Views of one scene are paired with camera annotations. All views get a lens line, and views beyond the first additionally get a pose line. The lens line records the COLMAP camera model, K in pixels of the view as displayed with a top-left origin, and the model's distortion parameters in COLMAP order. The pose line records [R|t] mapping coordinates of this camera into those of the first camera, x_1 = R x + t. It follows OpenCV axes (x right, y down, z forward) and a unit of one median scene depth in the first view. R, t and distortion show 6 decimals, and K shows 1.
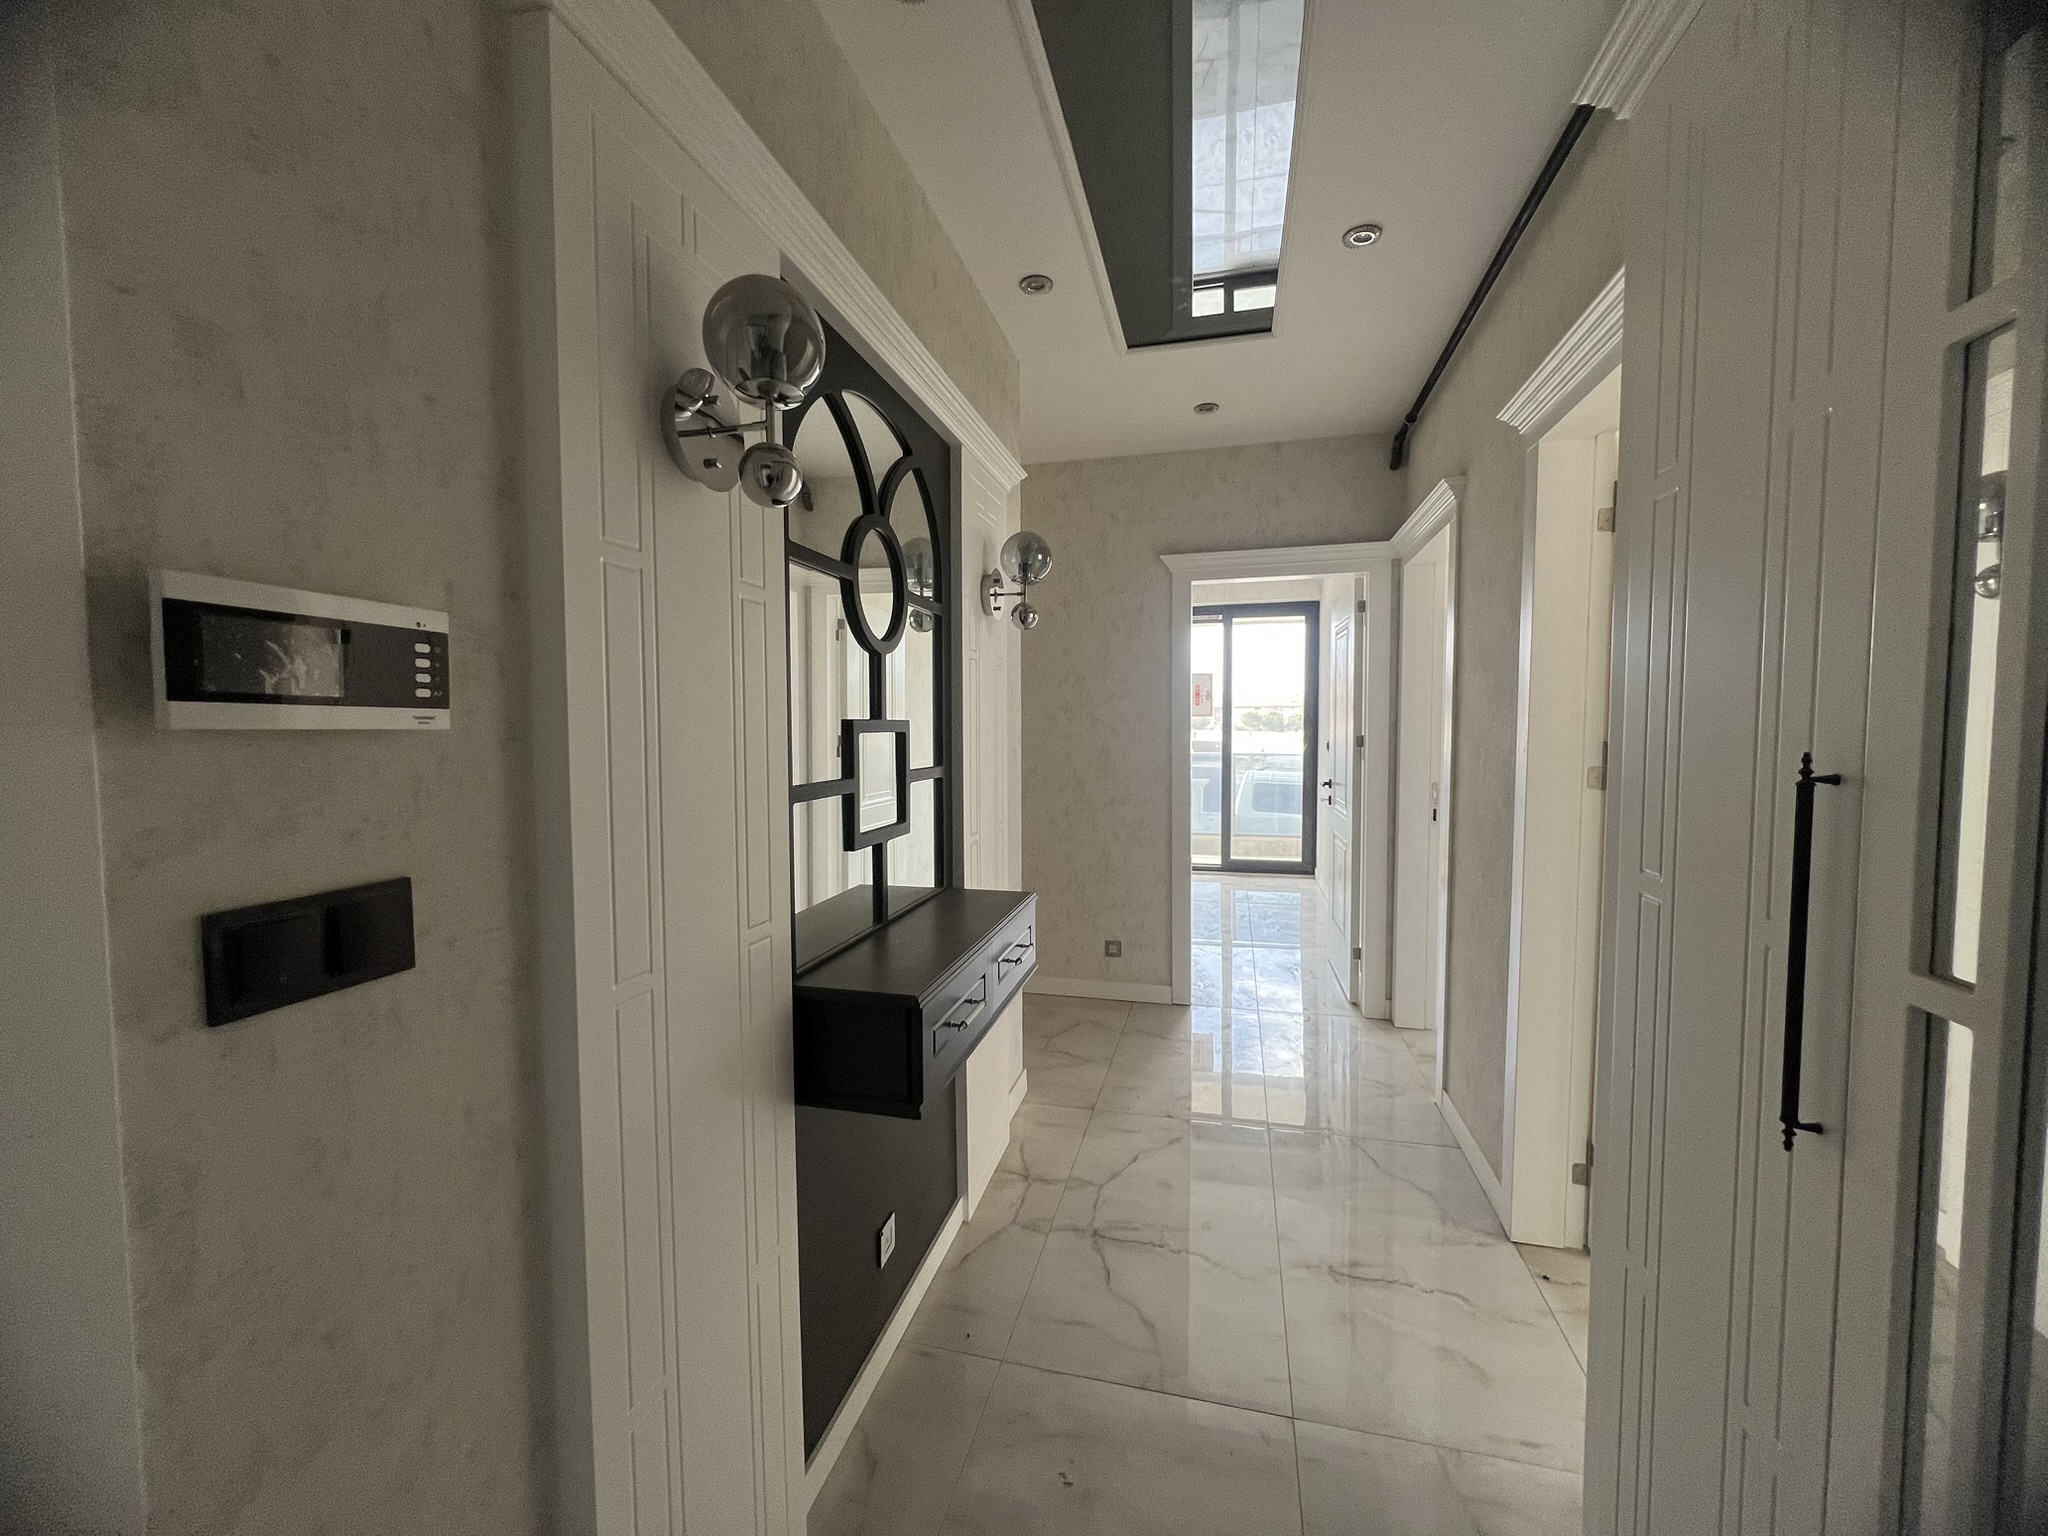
lens RADIAL K [[818.5, 0, 1019.6], [0, 818.5, 766.7], [0, 0, 1]] dist [-0.000034, -0.000314]
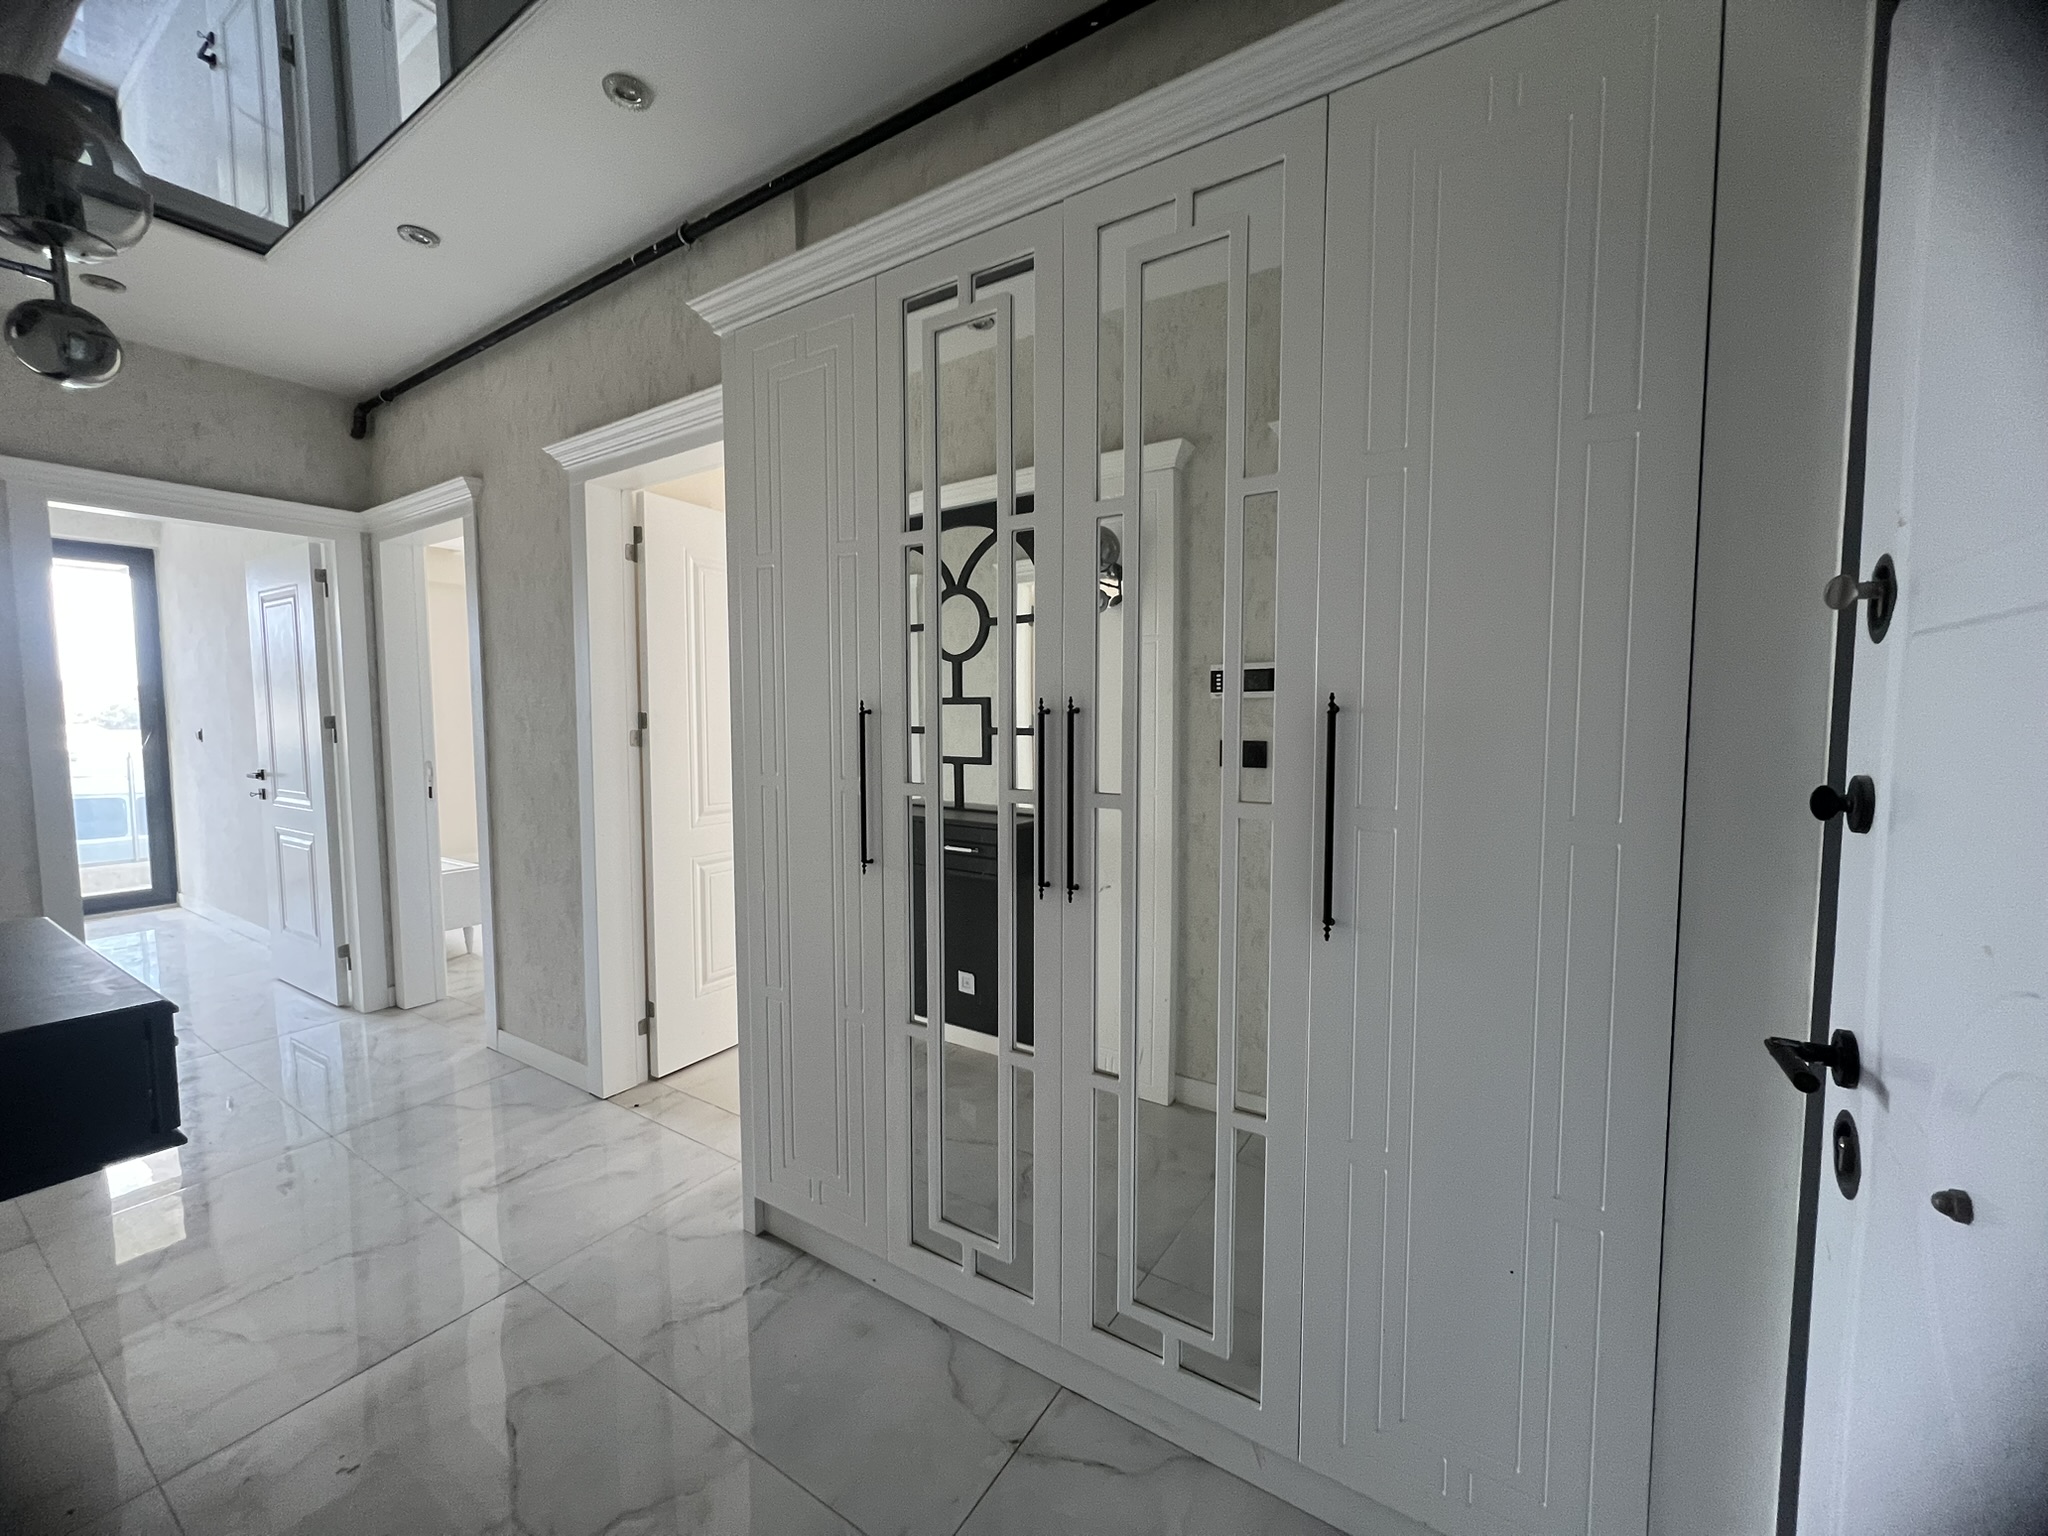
lens RADIAL K [[818.5, 0, 1022.3], [0, 818.5, 770.1], [0, 0, 1]] dist [-0.000034, -0.000314]
pose [[0.316832, -0.062181, 0.946441, -0.231308], [0.050710, 0.997532, 0.048562, 0.018823], [-0.947125, 0.032608, 0.319203, -0.035382]]
